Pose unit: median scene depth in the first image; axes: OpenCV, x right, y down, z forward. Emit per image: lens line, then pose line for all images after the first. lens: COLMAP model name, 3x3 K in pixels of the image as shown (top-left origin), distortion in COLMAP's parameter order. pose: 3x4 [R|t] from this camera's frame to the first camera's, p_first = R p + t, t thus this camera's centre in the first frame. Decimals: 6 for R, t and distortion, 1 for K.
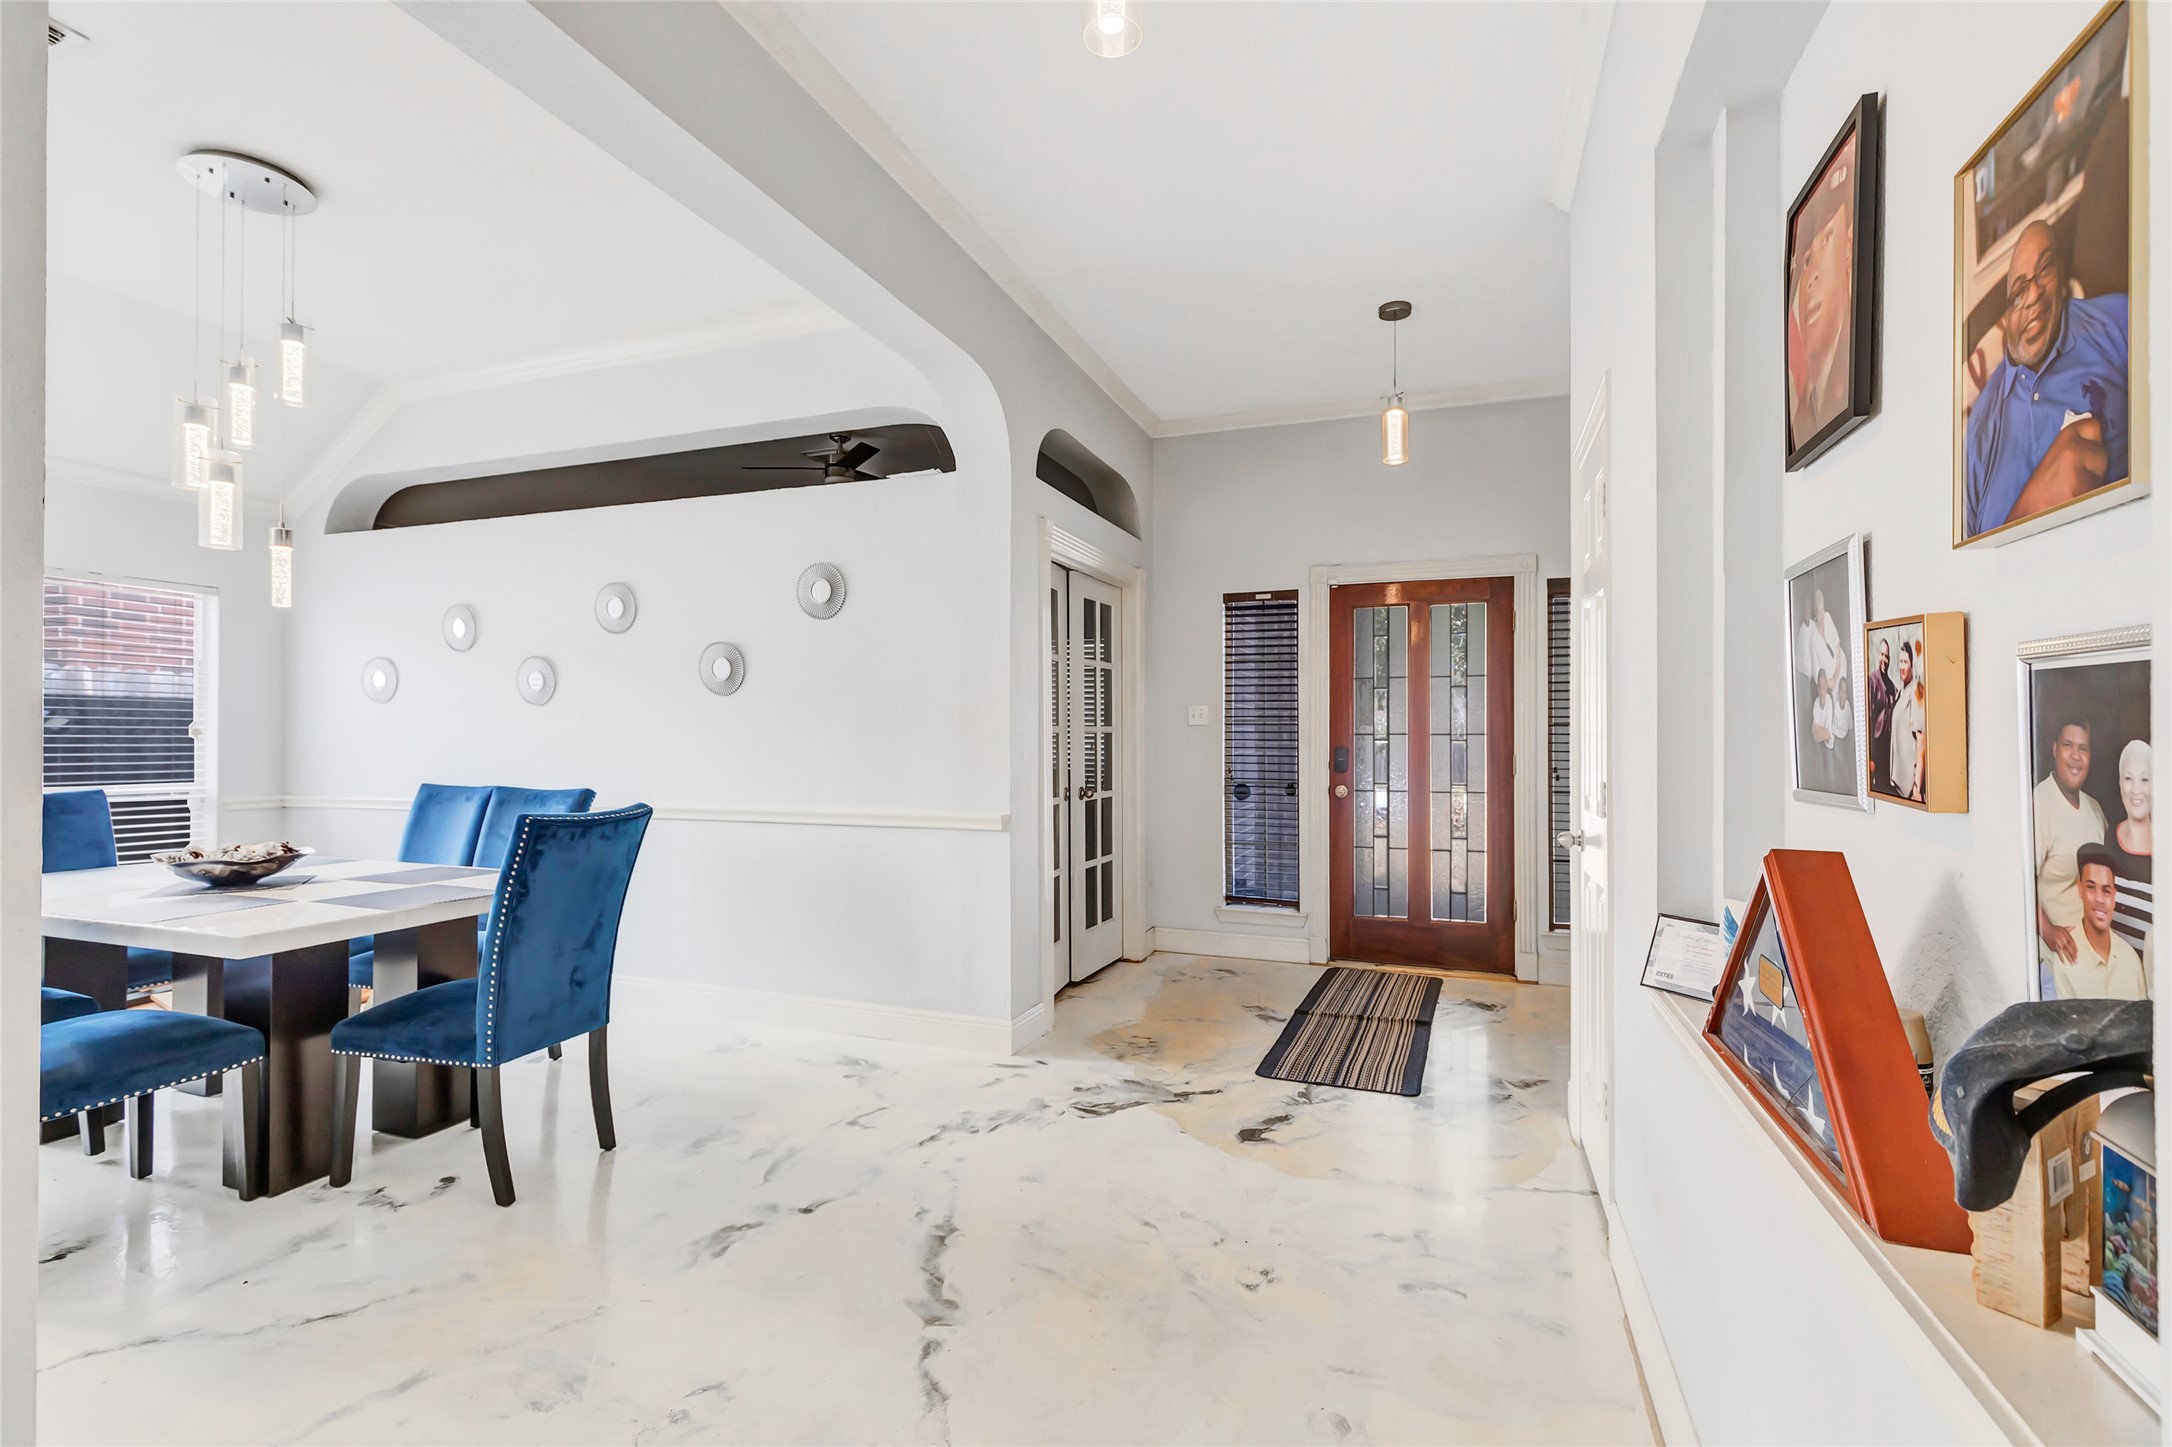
lens RADIAL K [[1003.2, 0, 1081.7], [0, 1003.2, 725.2], [0, 0, 1]] dist [0.002318, 0.001804]
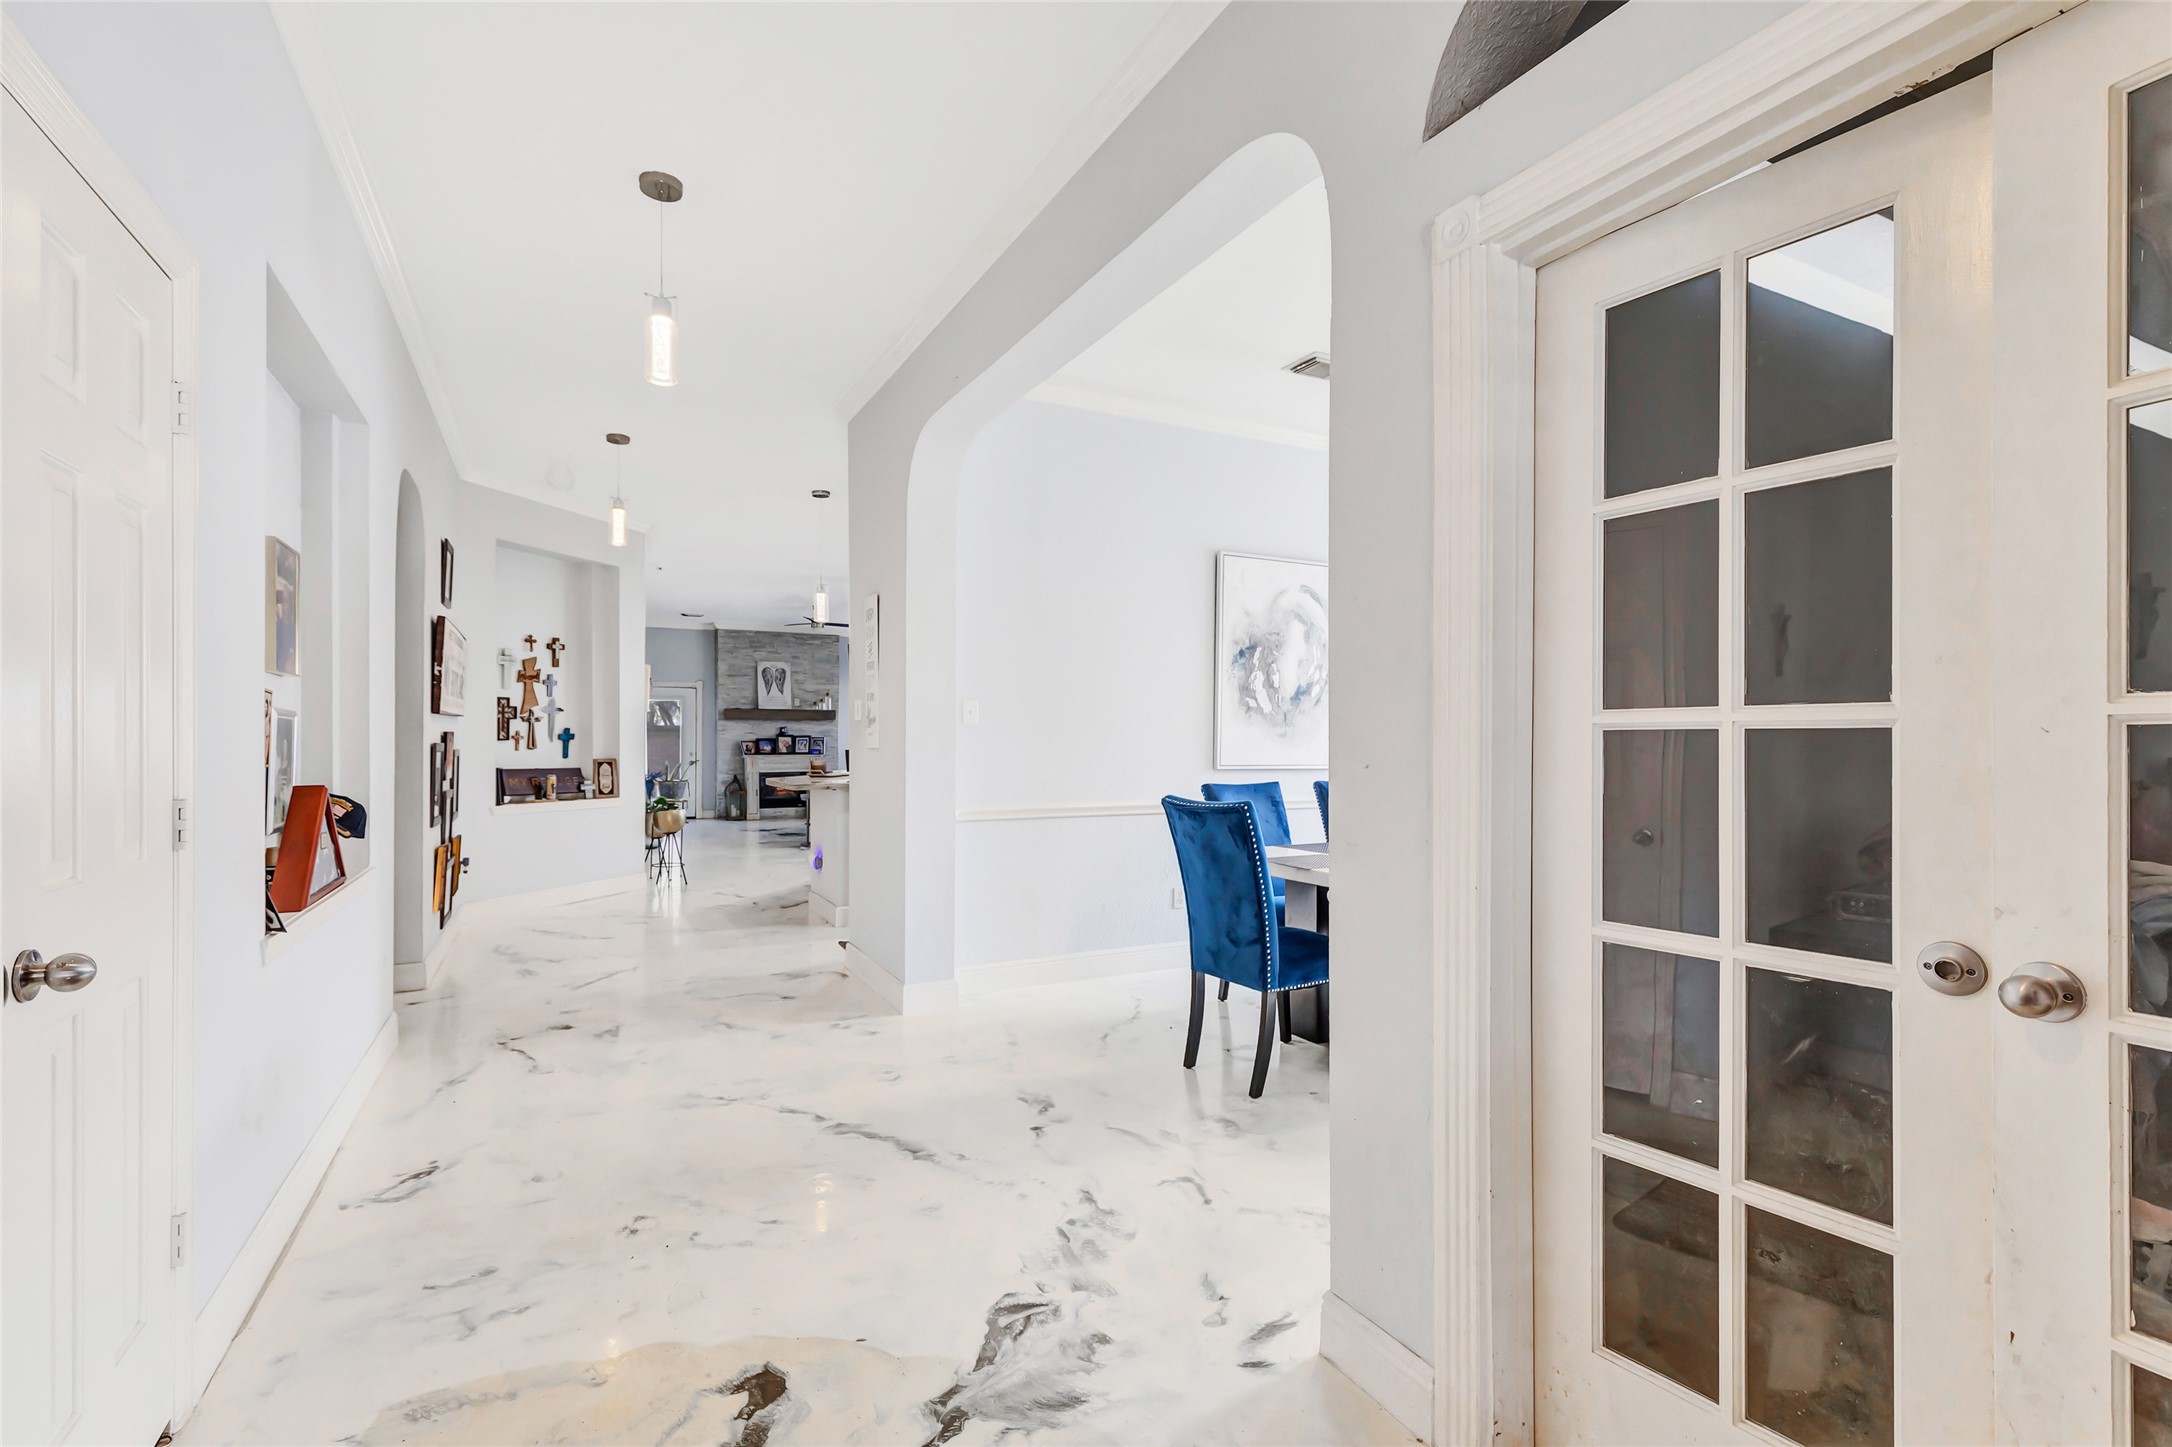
lens RADIAL K [[1003.2, 0, 1082.8], [0, 1003.2, 736.6], [0, 0, 1]] dist [0.002318, 0.001804]
pose [[-0.671314, -0.004112, -0.741162, 0.501394], [0.004938, 0.999938, -0.010020, 0.018830], [0.741157, -0.010386, -0.671251, 1.583182]]
